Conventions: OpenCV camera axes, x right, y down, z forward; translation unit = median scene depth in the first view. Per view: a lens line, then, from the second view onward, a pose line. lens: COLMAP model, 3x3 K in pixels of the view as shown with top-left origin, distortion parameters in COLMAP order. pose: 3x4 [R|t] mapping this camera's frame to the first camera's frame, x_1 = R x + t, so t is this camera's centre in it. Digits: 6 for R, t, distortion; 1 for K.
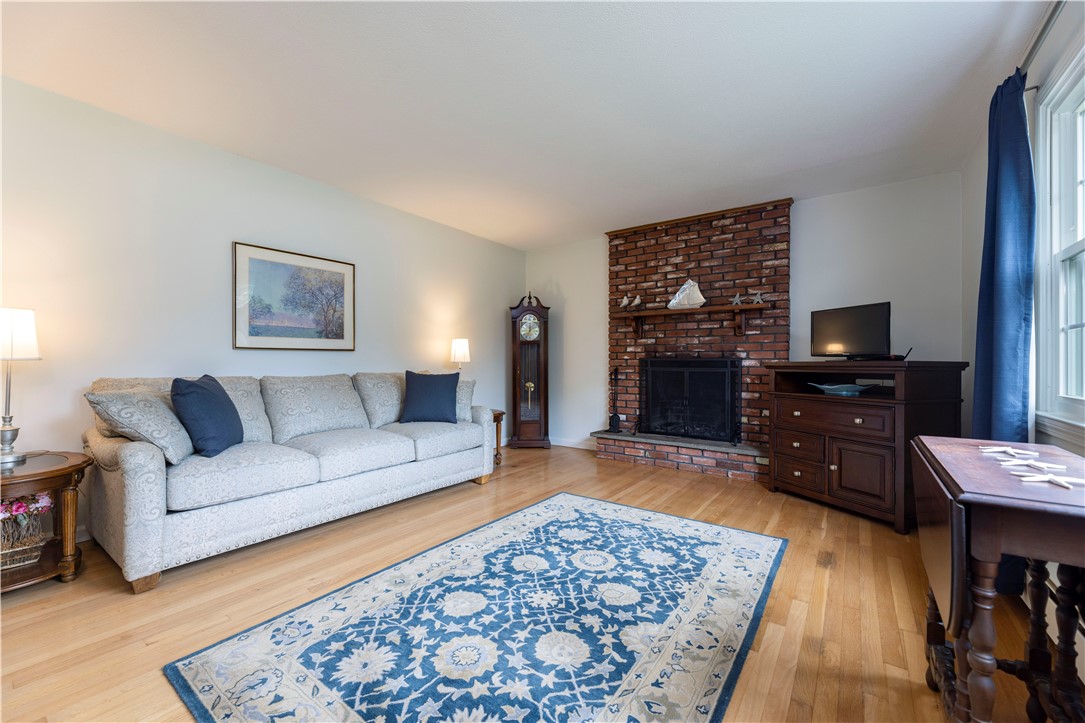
lens RADIAL K [[431.8, 0, 536.7], [0, 431.8, 355.0], [0, 0, 1]] dist [-0.001675, -0.000125]
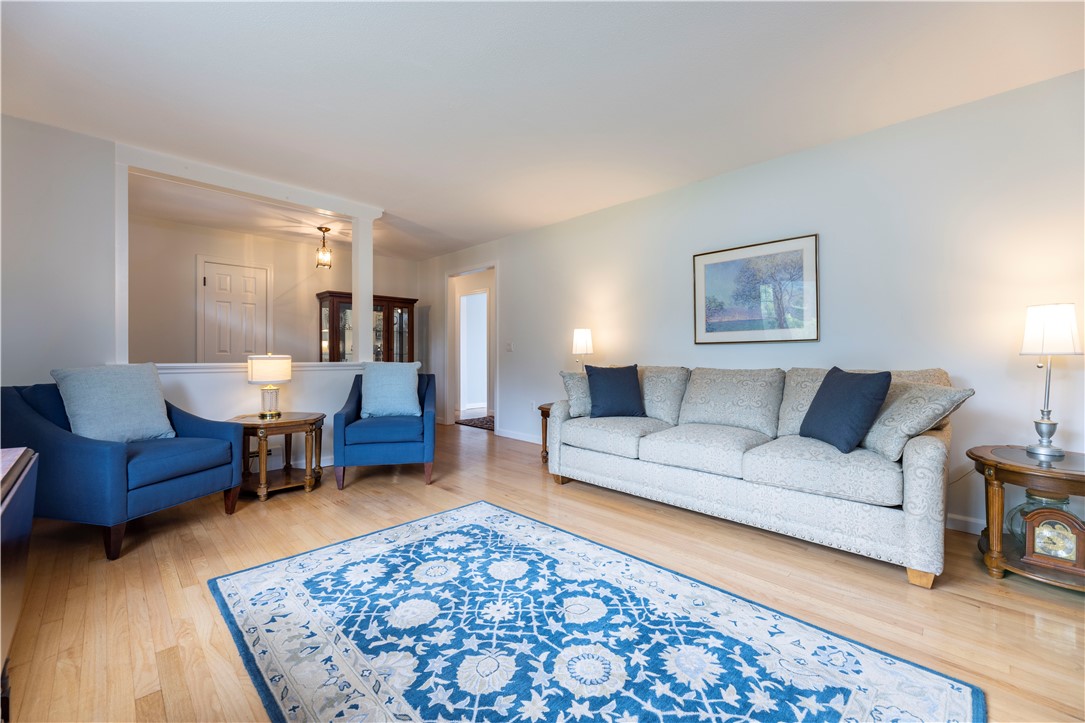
lens RADIAL K [[431.8, 0, 536.7], [0, 431.8, 355.0], [0, 0, 1]] dist [-0.001675, -0.000125]
pose [[-0.139143, -0.001407, -0.990271, 0.906298], [0.015632, 0.999871, -0.003618, 0.021557], [0.990149, -0.015983, -0.139103, 1.203162]]
